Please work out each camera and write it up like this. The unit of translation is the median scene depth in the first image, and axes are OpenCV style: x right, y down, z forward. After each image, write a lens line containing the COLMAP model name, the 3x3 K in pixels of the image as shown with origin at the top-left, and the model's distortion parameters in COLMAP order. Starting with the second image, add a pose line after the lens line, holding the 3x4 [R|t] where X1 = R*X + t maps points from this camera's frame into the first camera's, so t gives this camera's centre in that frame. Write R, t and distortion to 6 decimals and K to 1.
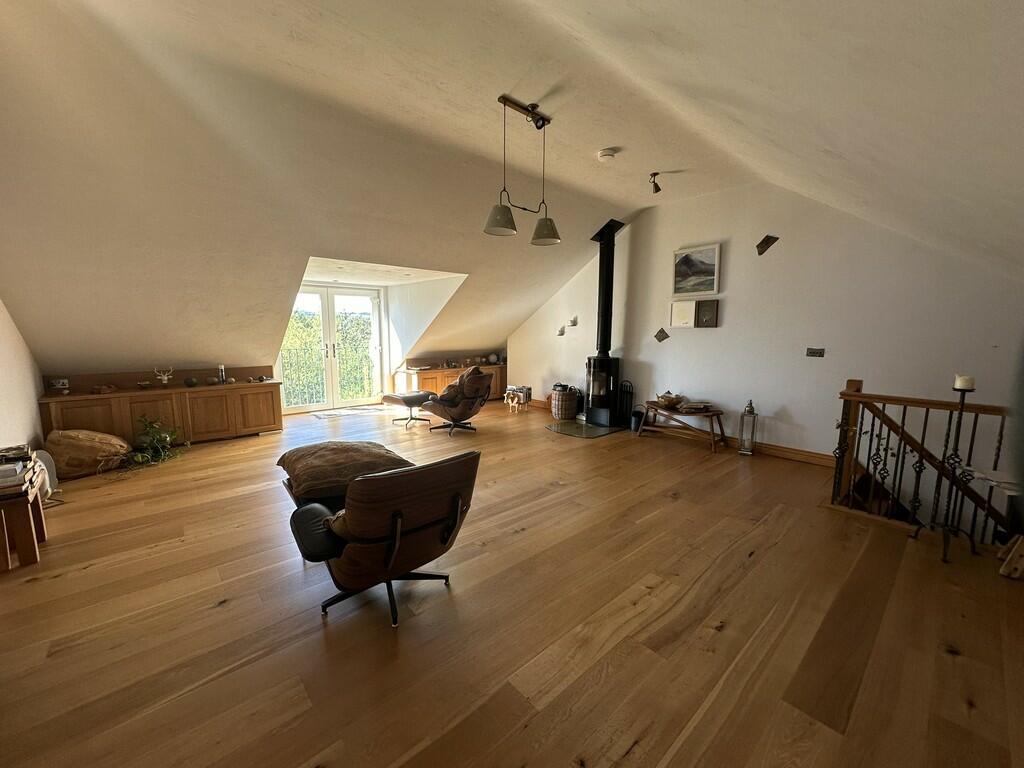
lens RADIAL K [[408.3, 0, 511.3], [0, 408.3, 384.7], [0, 0, 1]] dist [-0.002351, 0.000499]
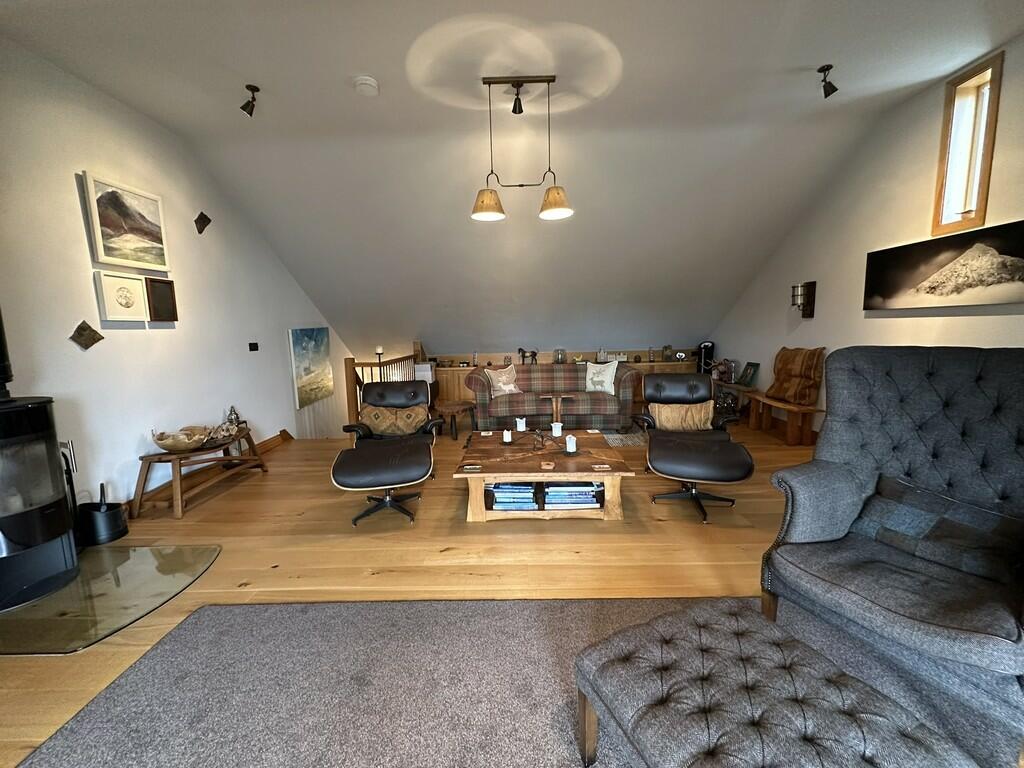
lens RADIAL K [[408.3, 0, 513.0], [0, 408.3, 384.9], [0, 0, 1]] dist [-0.002351, 0.000499]
pose [[-0.742499, -0.088689, 0.663950, -0.379615], [0.097378, 0.966375, 0.237986, -0.140288], [-0.662731, 0.241359, -0.708896, 1.100050]]
